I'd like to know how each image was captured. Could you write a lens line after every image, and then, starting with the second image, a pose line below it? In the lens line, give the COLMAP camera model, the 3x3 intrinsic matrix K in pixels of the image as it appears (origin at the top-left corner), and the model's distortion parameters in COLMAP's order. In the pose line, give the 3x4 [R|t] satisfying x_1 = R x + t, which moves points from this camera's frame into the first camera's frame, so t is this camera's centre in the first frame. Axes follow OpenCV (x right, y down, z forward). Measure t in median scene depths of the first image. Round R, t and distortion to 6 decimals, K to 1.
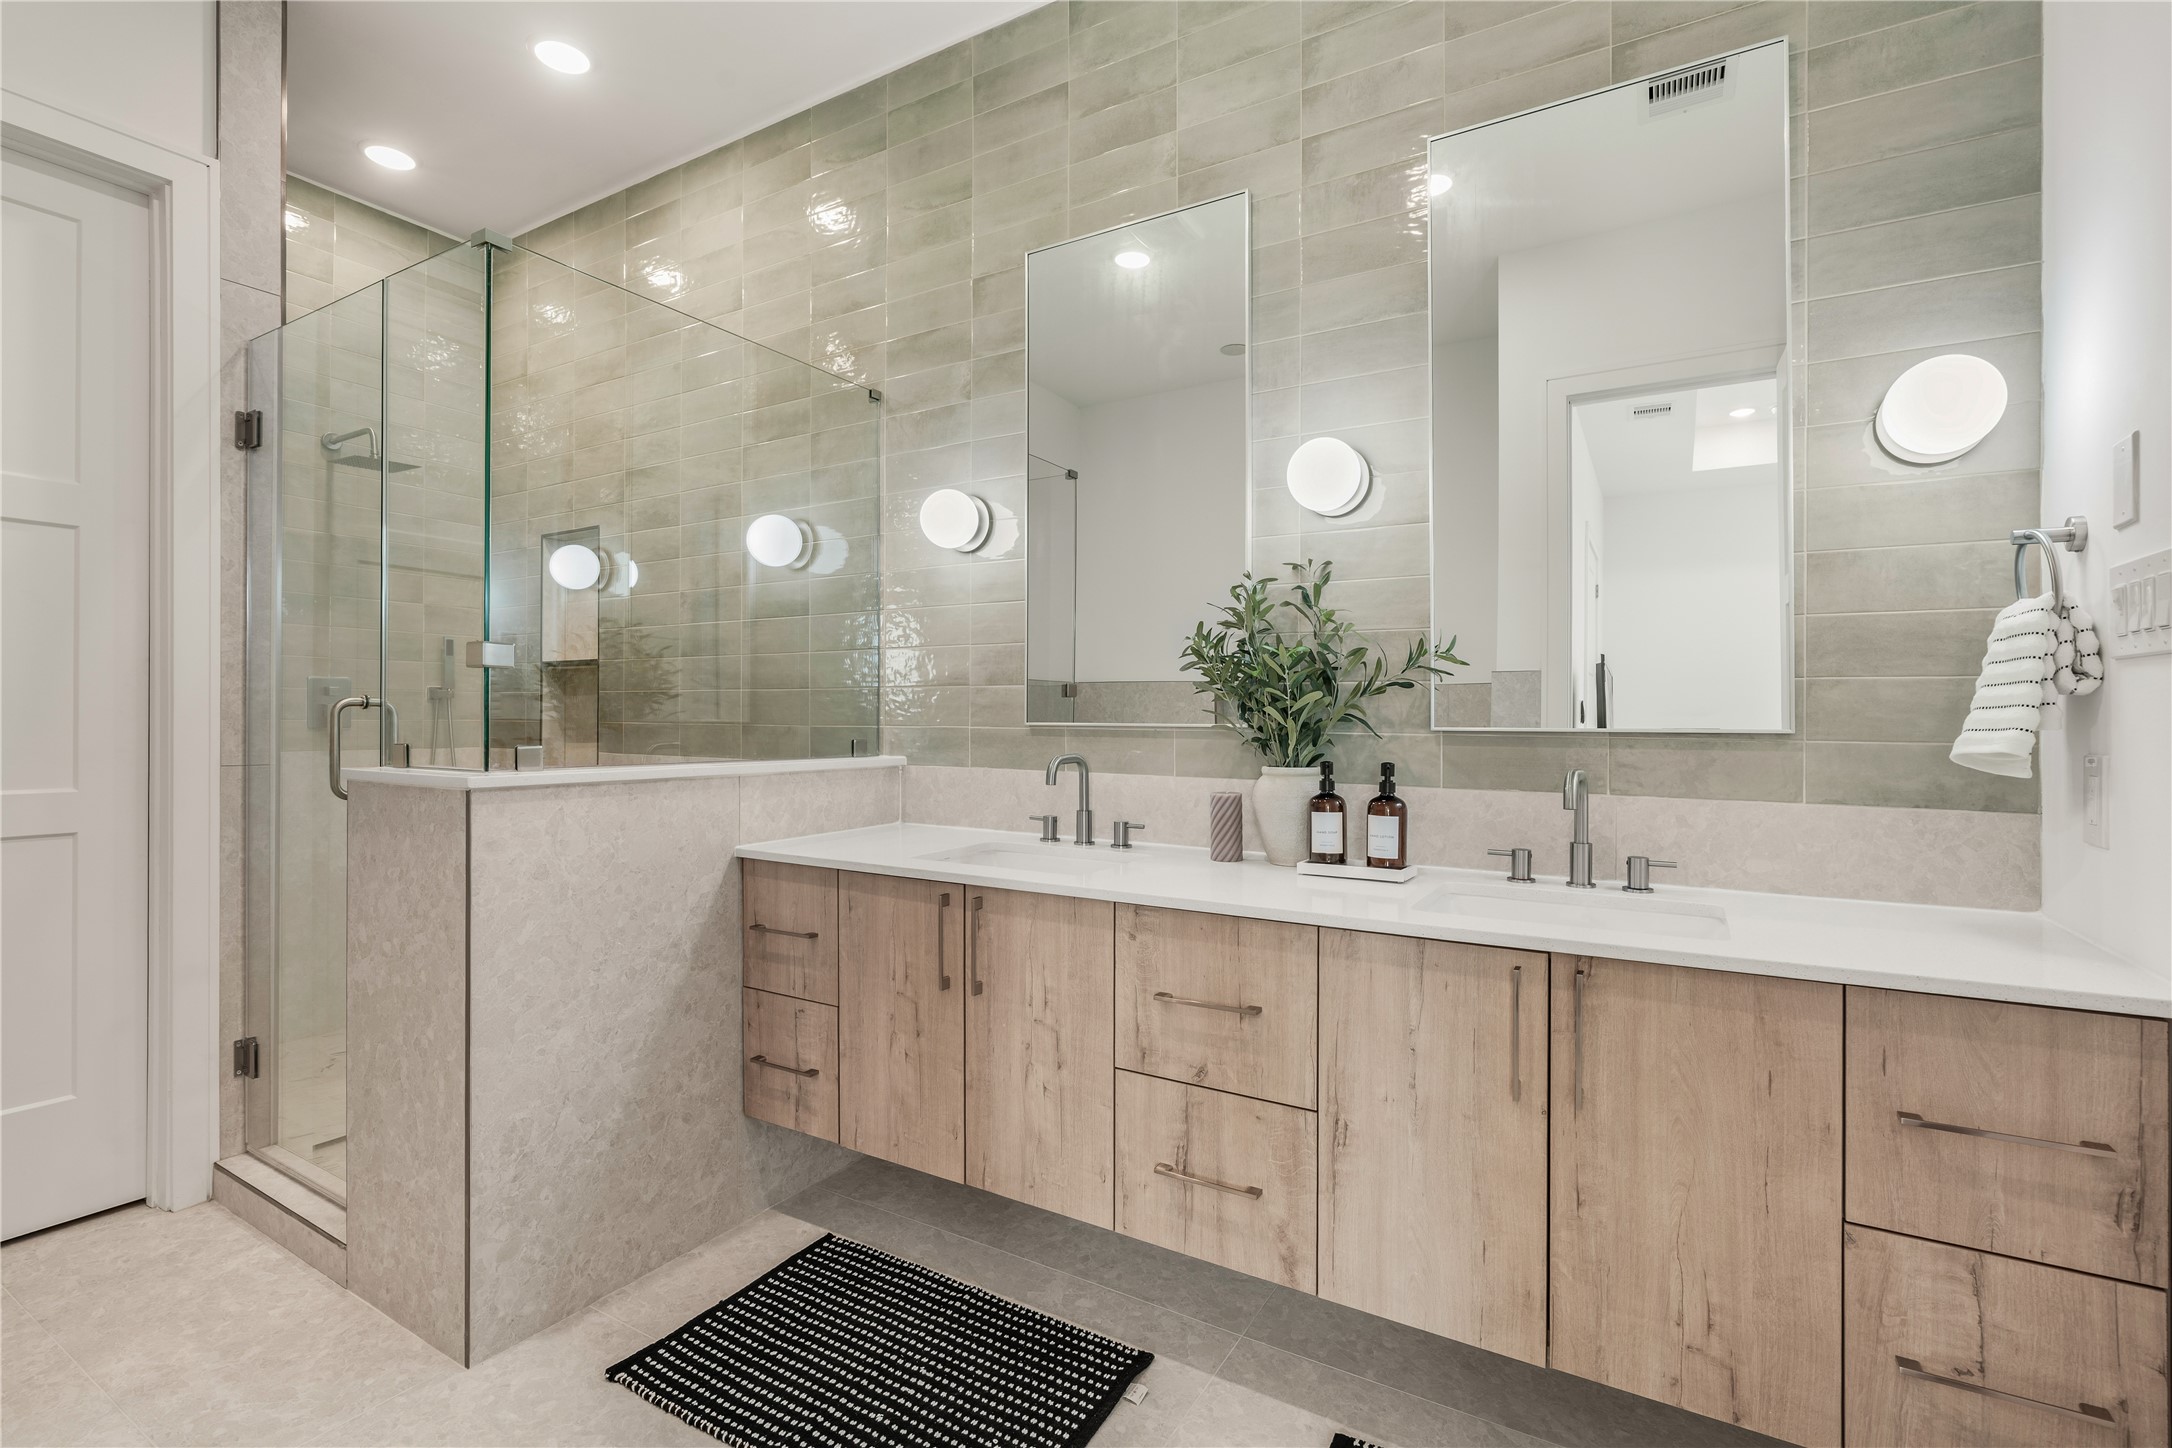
lens RADIAL K [[980.8, 0, 1089.2], [0, 980.8, 717.9], [0, 0, 1]] dist [-0.006038, 0.000589]
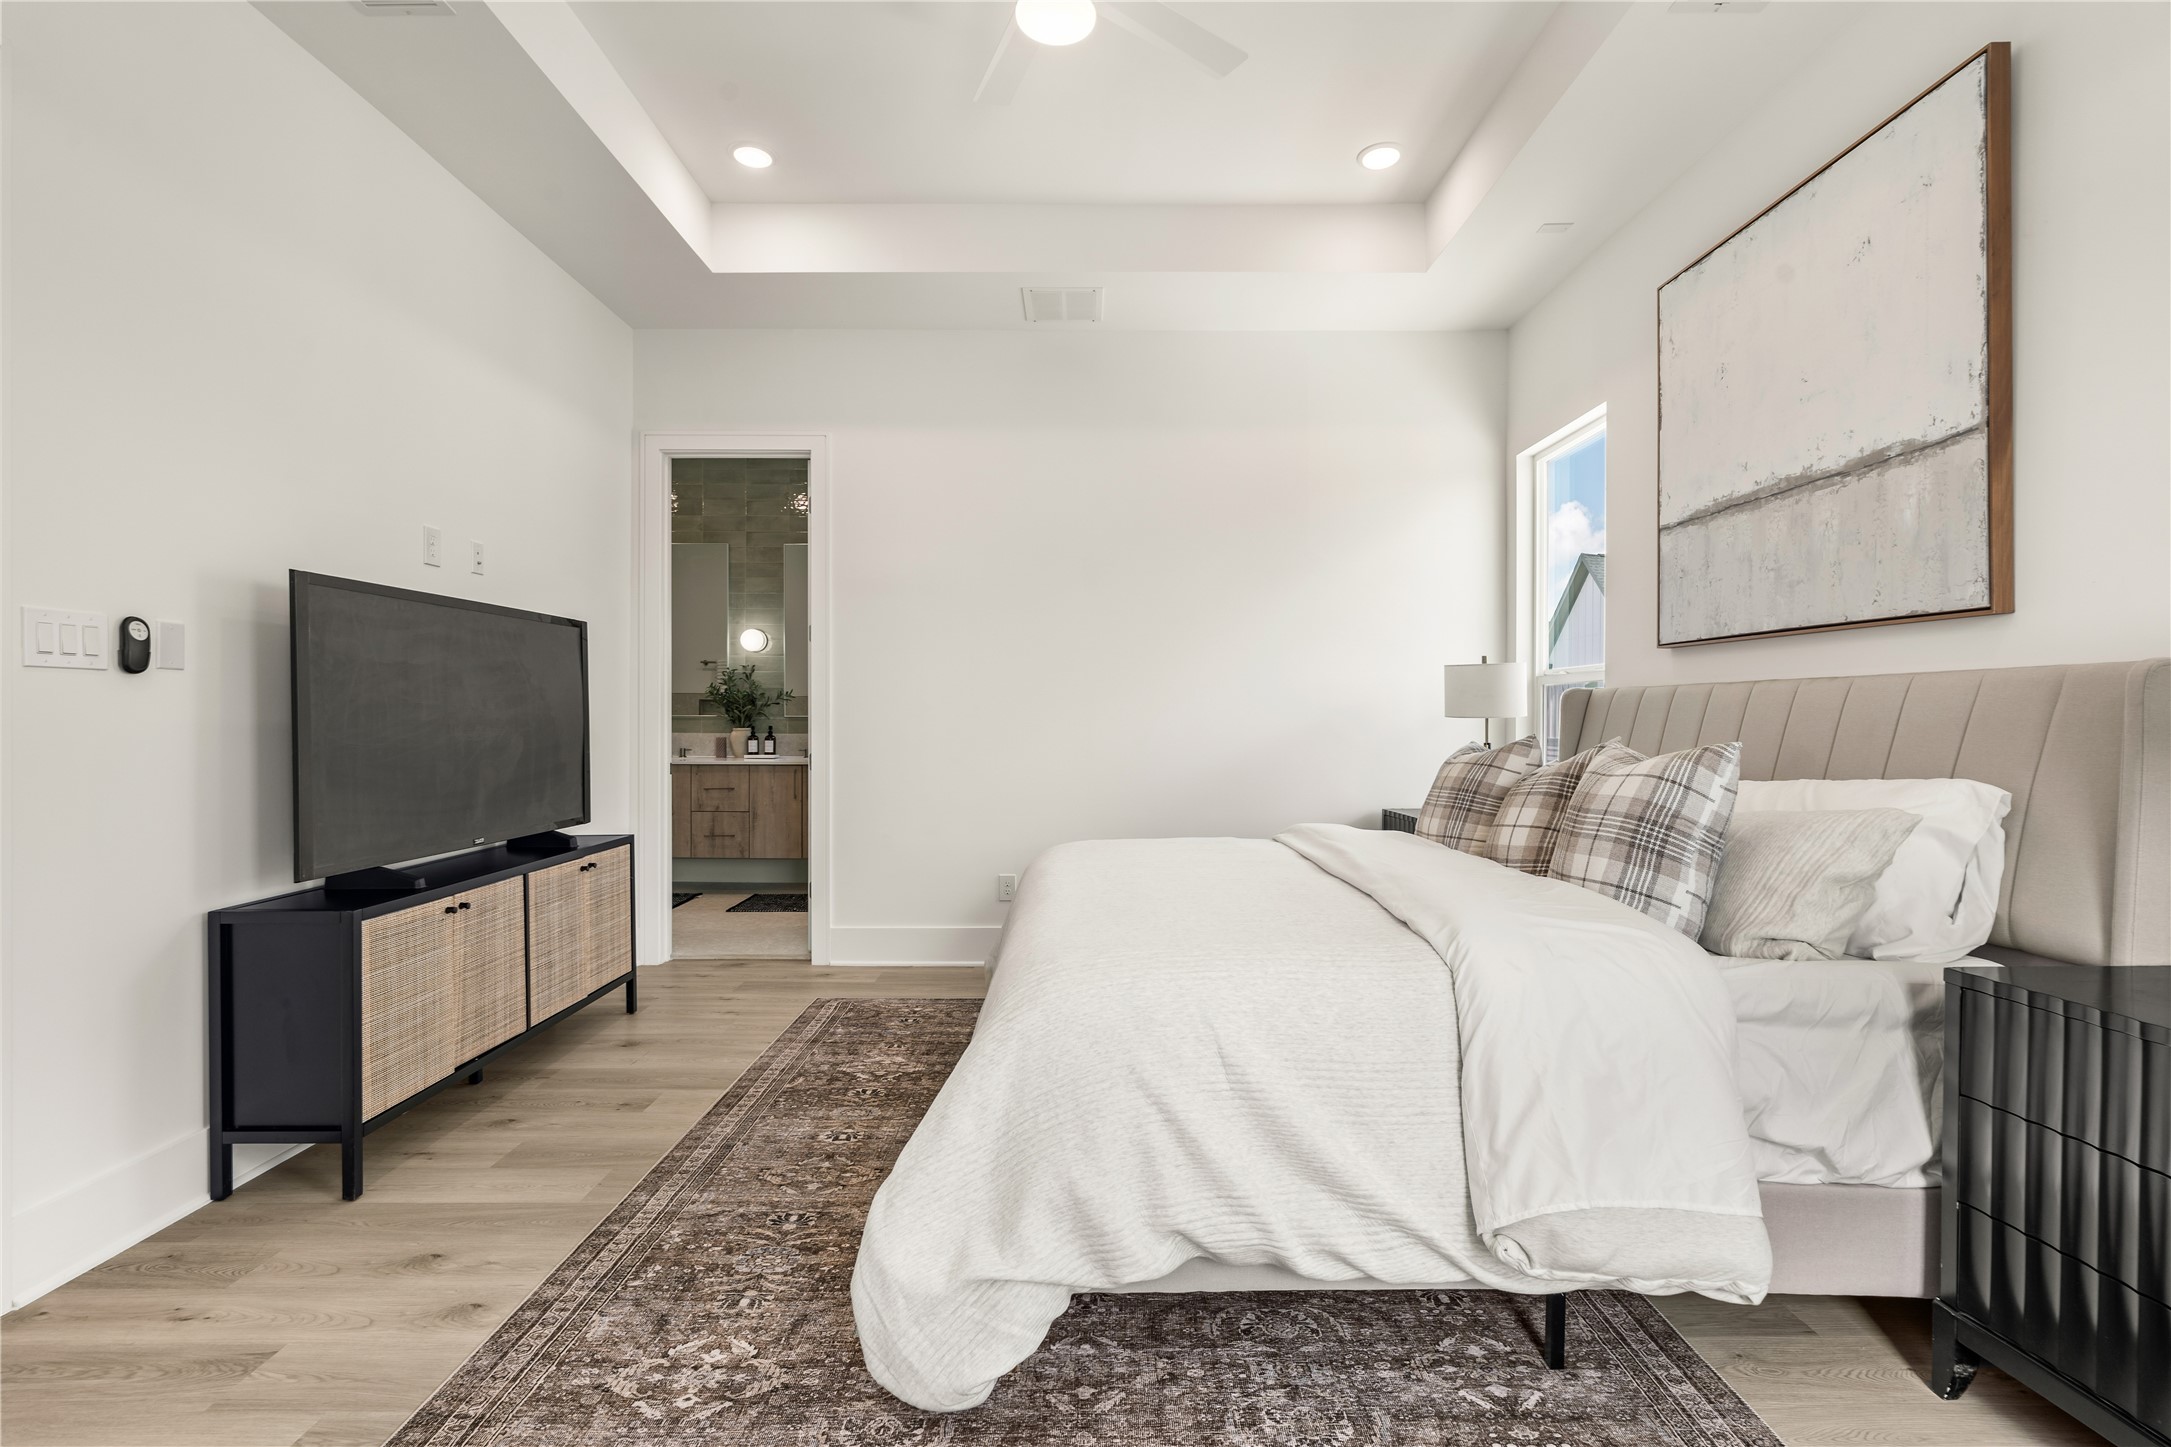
lens RADIAL K [[980.4, 0, 1084.7], [0, 980.4, 720.4], [0, 0, 1]] dist [-0.006038, 0.000589]
pose [[0.855556, -0.001034, 0.517710, -0.516087], [-0.003660, 0.999961, 0.008044, -0.005732], [-0.517698, -0.008777, 0.855519, -2.422744]]
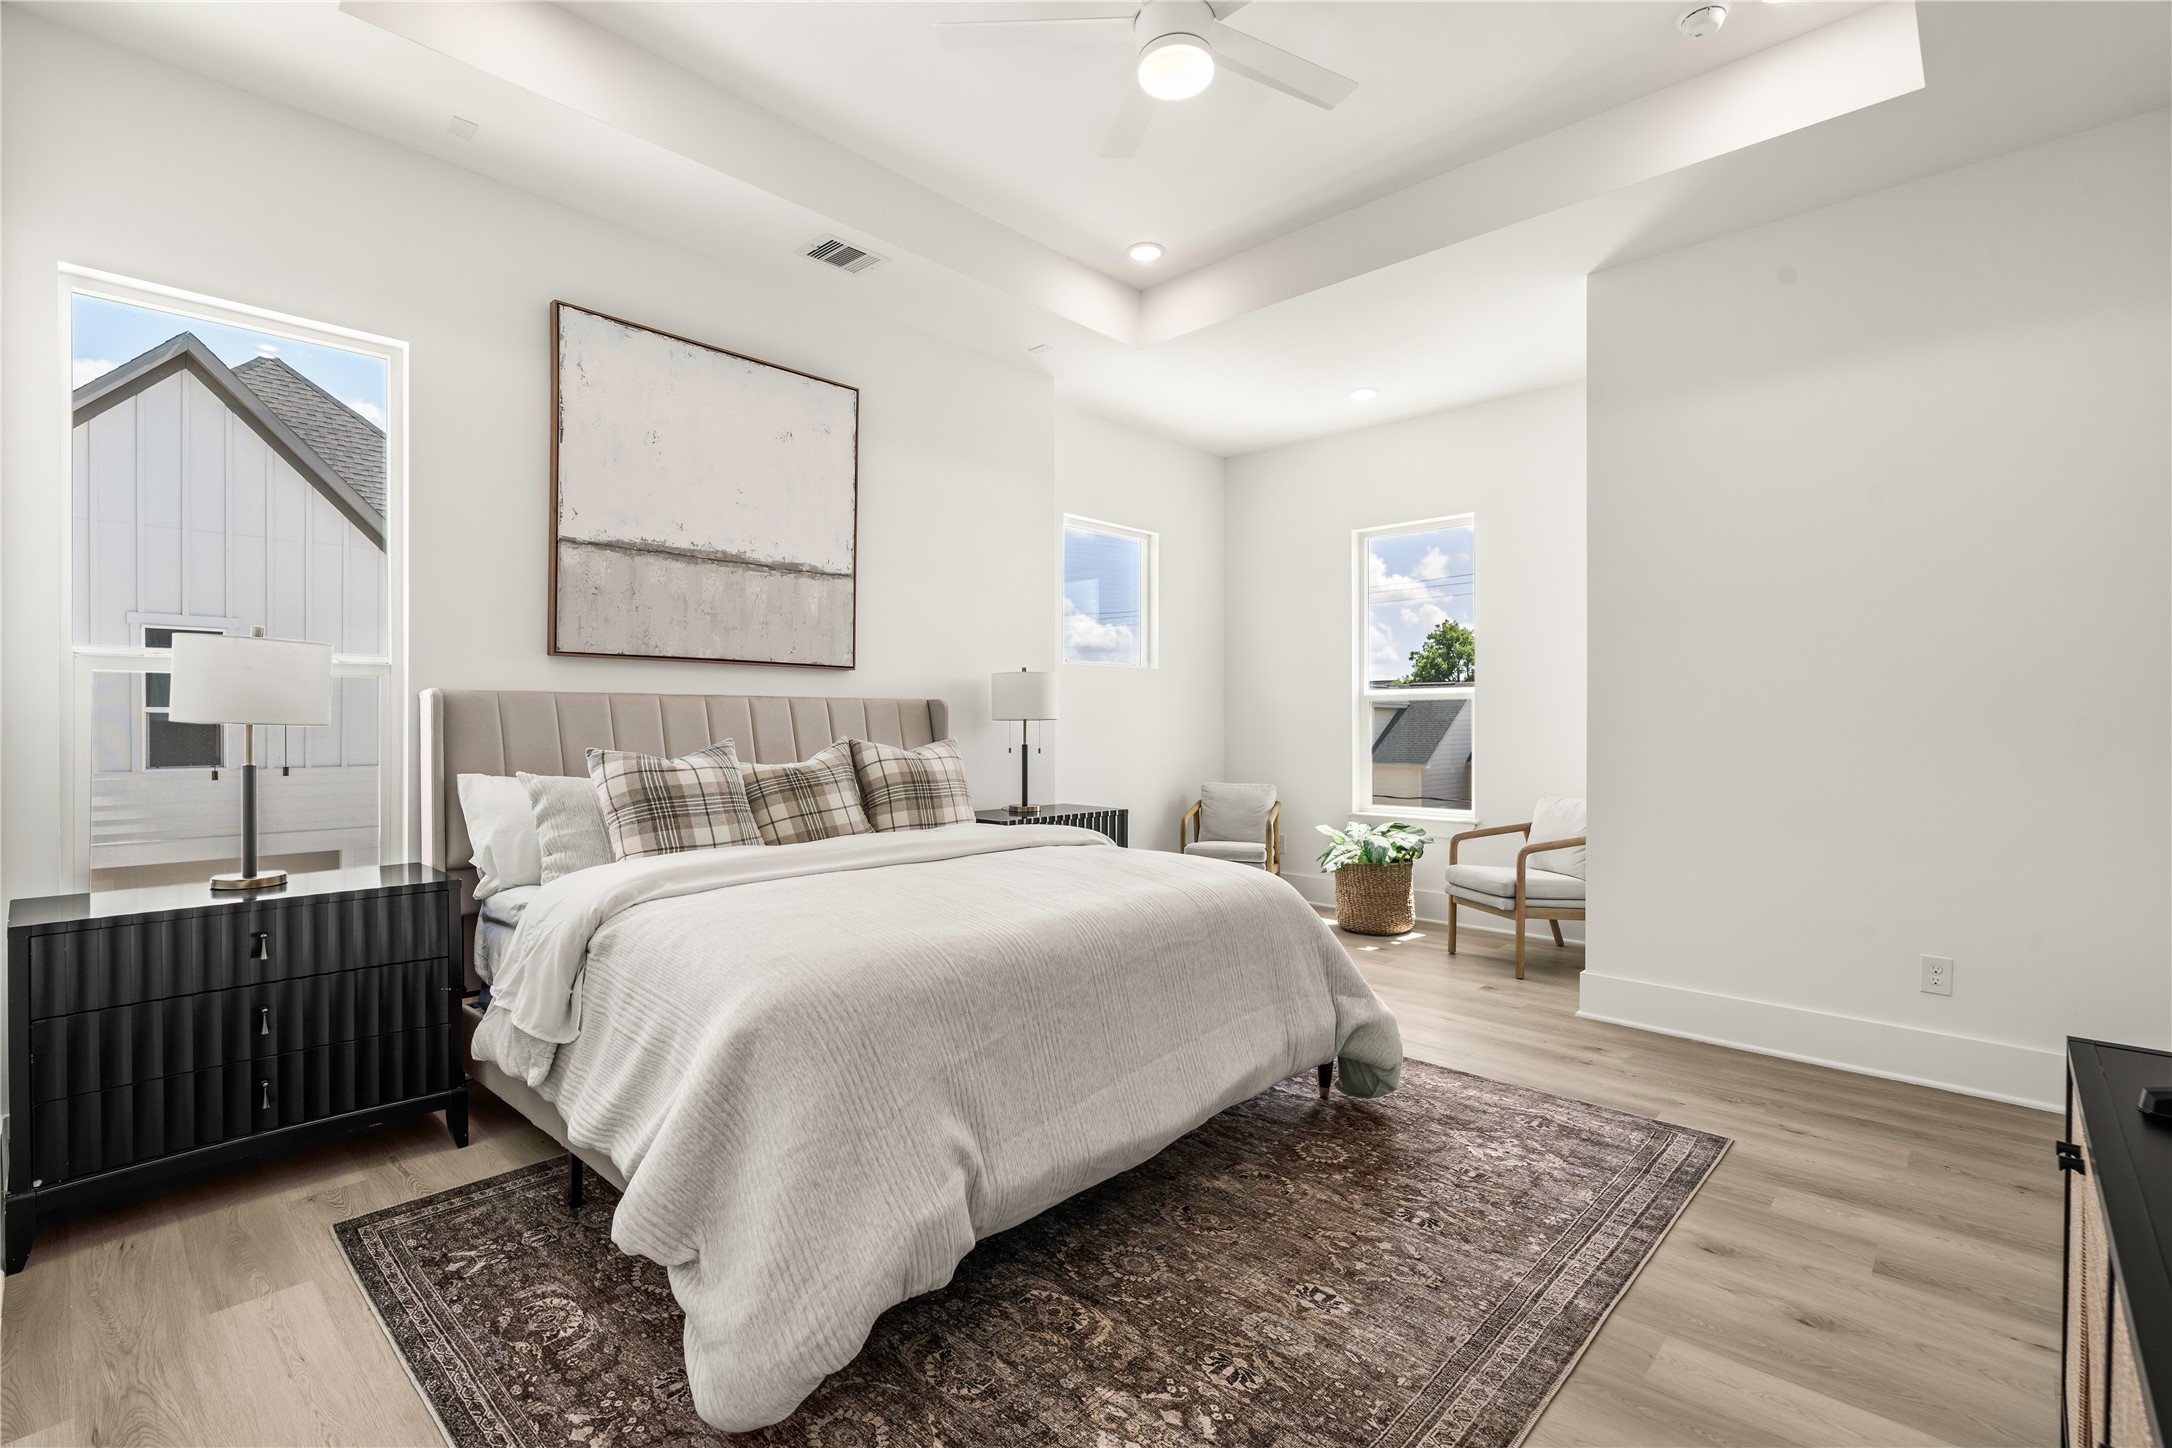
lens RADIAL K [[980.8, 0, 1083.6], [0, 980.8, 724.9], [0, 0, 1]] dist [-0.006038, 0.000589]
pose [[-0.977512, -0.003038, 0.210860, 0.390134], [-0.002570, 0.999994, 0.002493, -0.002706], [-0.210866, 0.001895, -0.977513, 2.415382]]
